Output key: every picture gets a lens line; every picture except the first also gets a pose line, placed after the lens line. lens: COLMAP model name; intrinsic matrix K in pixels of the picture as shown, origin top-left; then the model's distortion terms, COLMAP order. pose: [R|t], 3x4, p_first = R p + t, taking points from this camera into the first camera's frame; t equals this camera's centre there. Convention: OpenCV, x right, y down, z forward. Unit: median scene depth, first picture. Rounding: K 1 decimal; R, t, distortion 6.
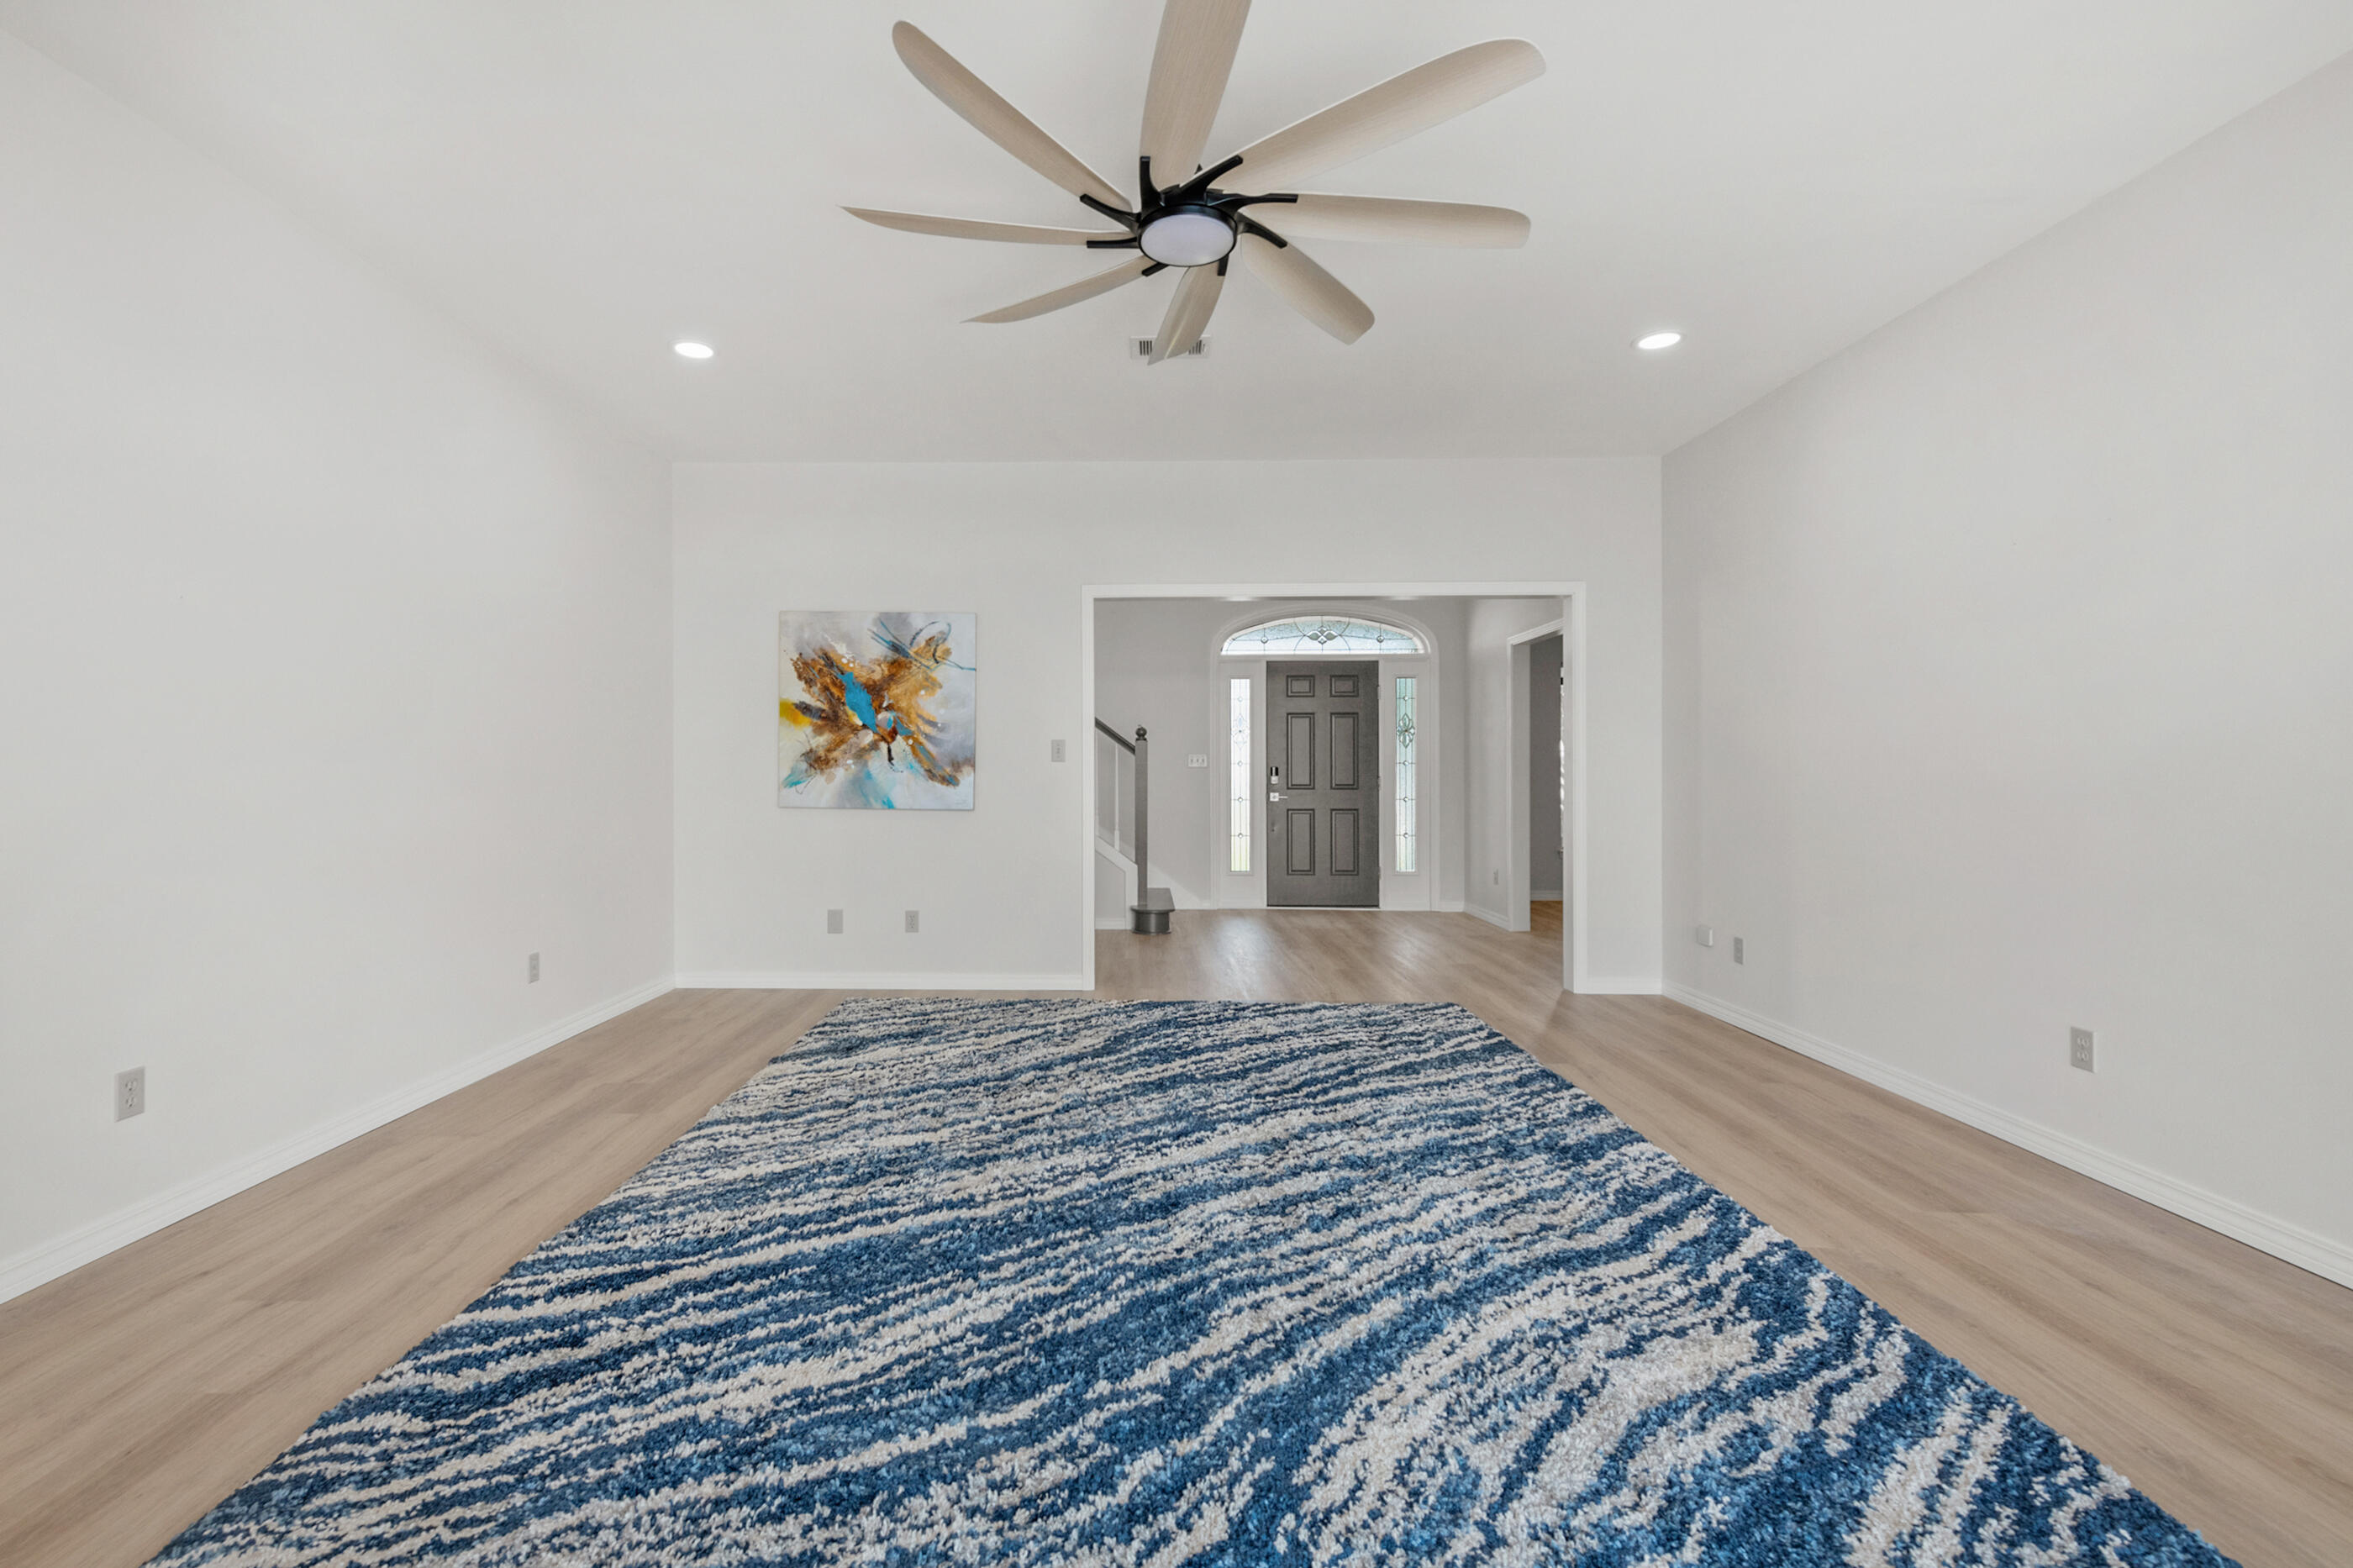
lens RADIAL K [[1003.3, 0, 1142.5], [0, 1003.3, 765.6], [0, 0, 1]] dist [0.003961, -0.001430]
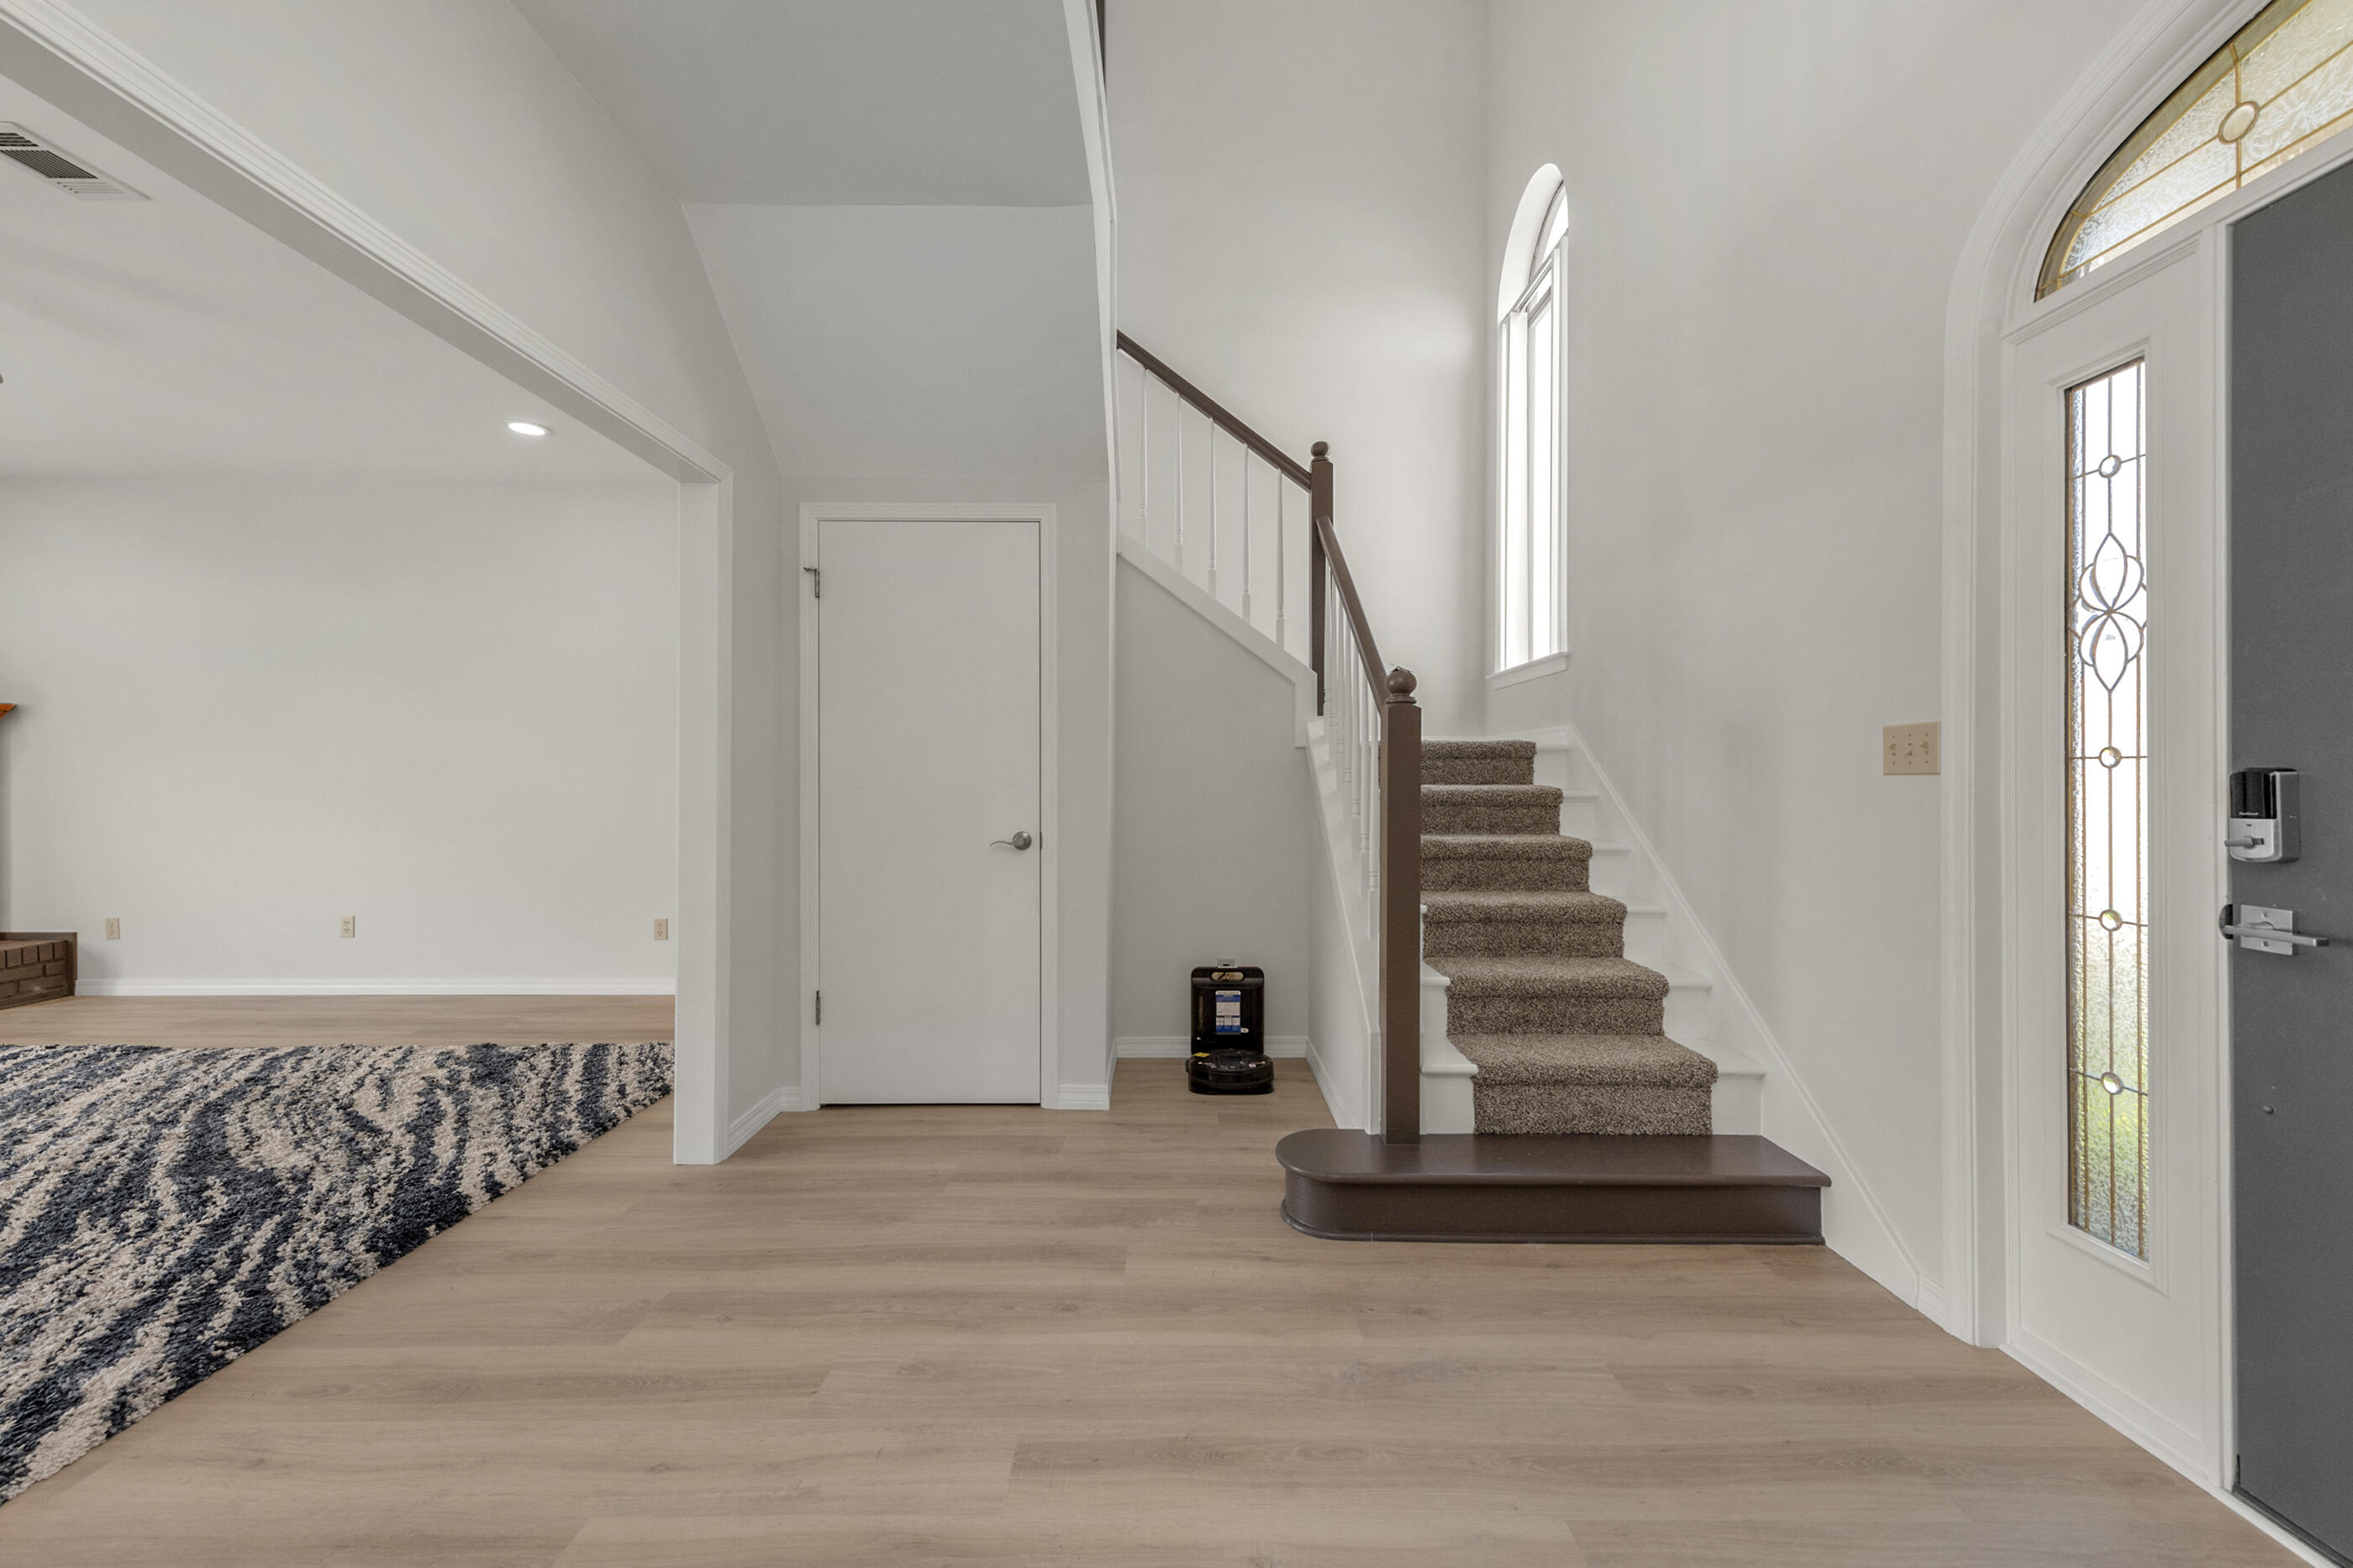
lens RADIAL K [[952.8, 0, 1180.6], [0, 952.8, 773.0], [0, 0, 1]] dist [0.014311, -0.002659]
pose [[-0.007937, -0.003077, -0.999964, 0.489348], [0.003081, 0.999990, -0.003102, 0.003188], [0.999964, -0.003106, -0.007928, 1.284373]]
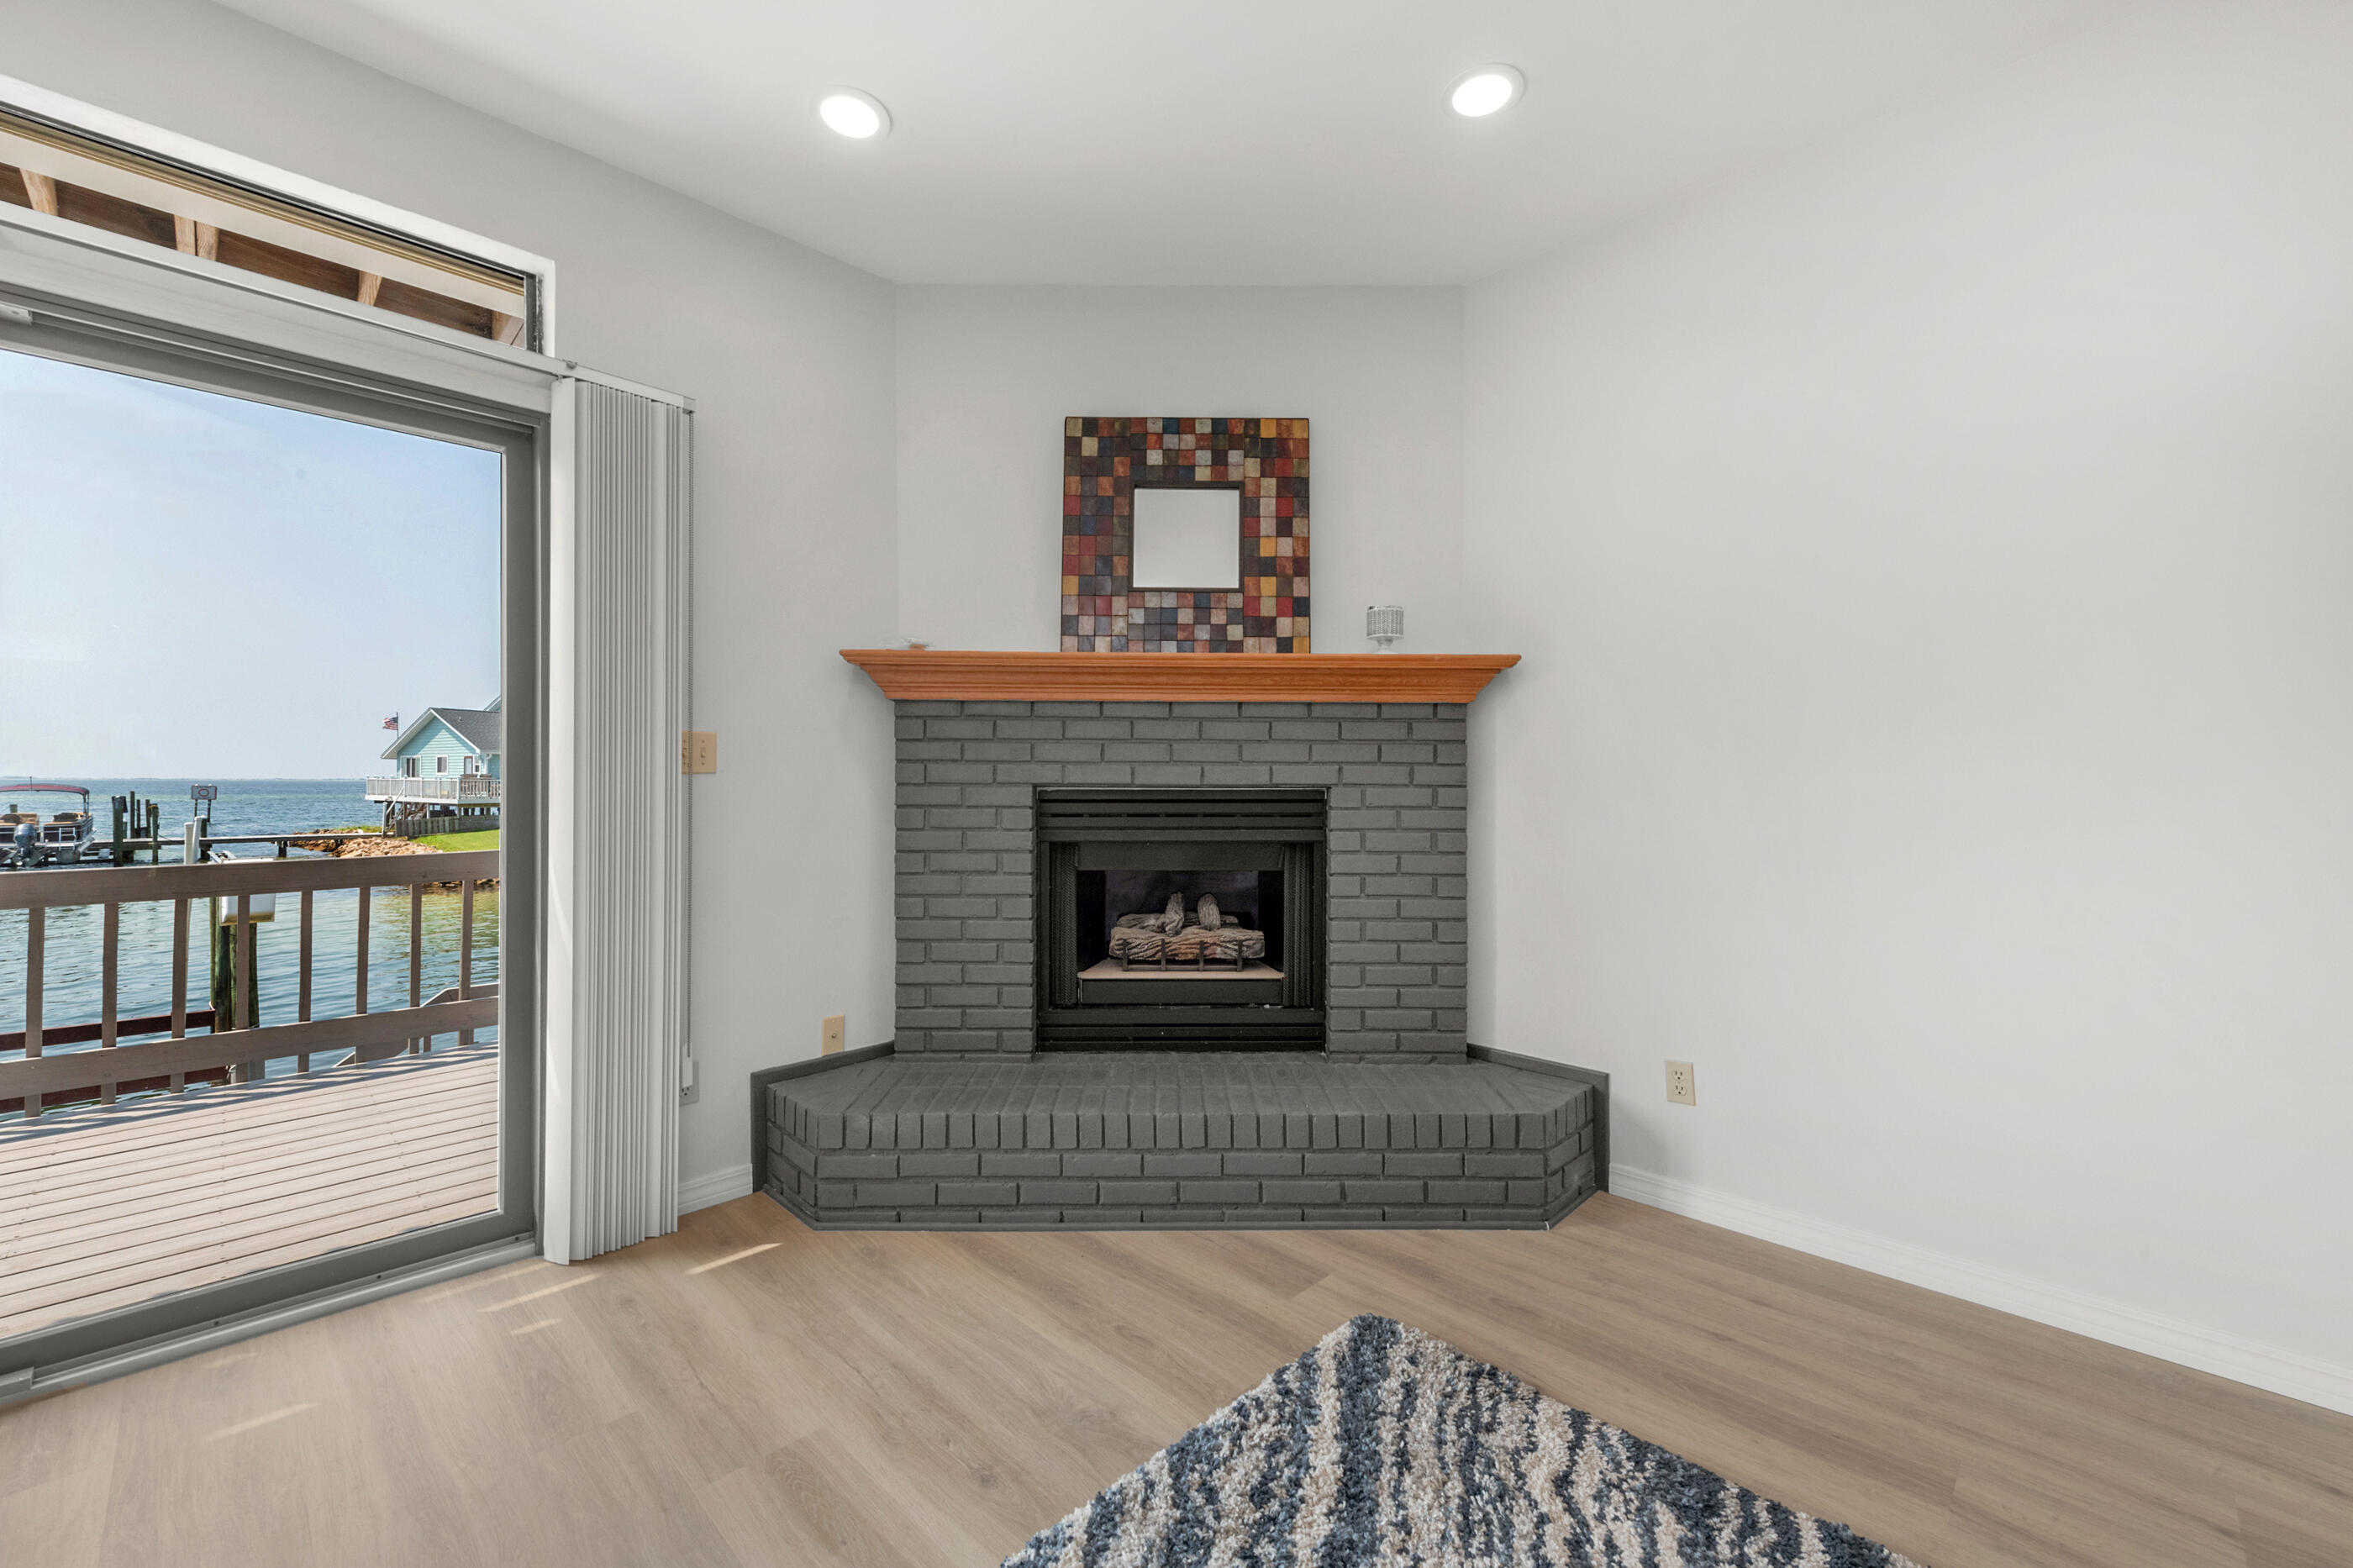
lens RADIAL K [[952.8, 0, 1184.3], [0, 952.8, 779.2], [0, 0, 1]] dist [0.014311, -0.002659]
pose [[-0.712434, -0.004026, -0.701728, 0.063418], [0.001925, 0.999969, -0.007691, -0.001475], [0.701737, -0.006830, -0.712404, 0.388972]]
